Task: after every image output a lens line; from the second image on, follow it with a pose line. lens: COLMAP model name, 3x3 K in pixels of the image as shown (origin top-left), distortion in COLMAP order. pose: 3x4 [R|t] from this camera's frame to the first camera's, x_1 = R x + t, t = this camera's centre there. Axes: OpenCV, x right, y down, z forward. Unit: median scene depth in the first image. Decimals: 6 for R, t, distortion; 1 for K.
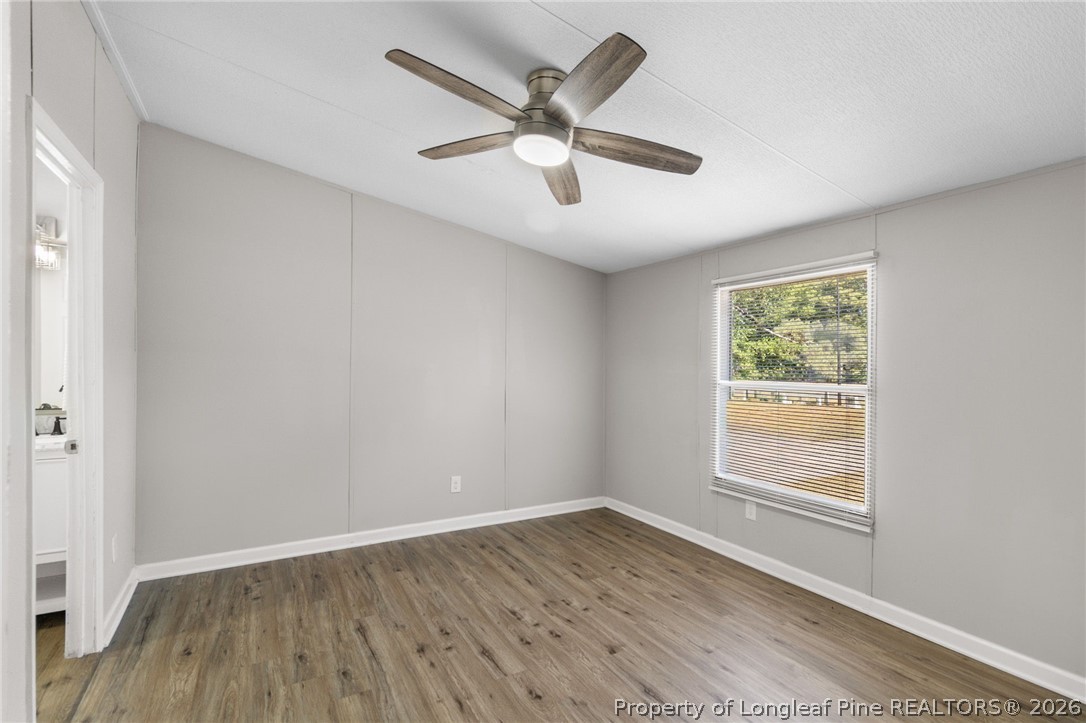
lens RADIAL K [[505.4, 0, 543.4], [0, 505.4, 363.4], [0, 0, 1]] dist [-0.006113, -0.000326]
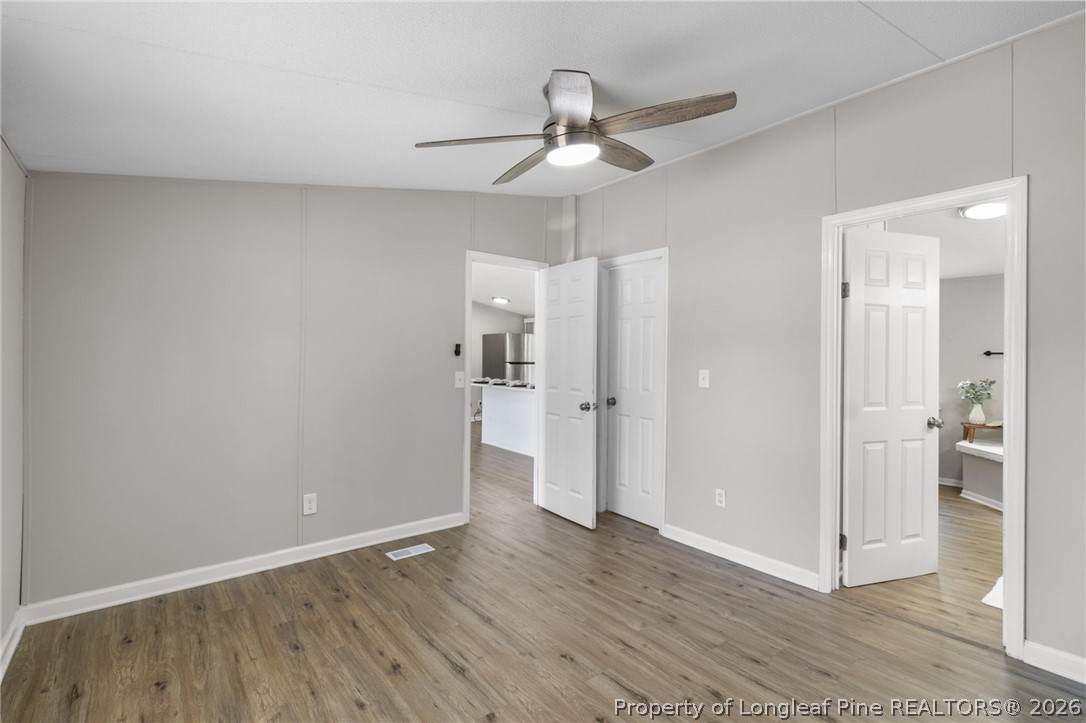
lens RADIAL K [[505.4, 0, 543.4], [0, 505.4, 359.5], [0, 0, 1]] dist [-0.006113, -0.000326]
pose [[-0.986769, -0.018289, -0.161097, 0.210915], [-0.018508, 0.999829, -0.000136, 0.009775], [0.161072, 0.002847, -0.986939, 1.958836]]
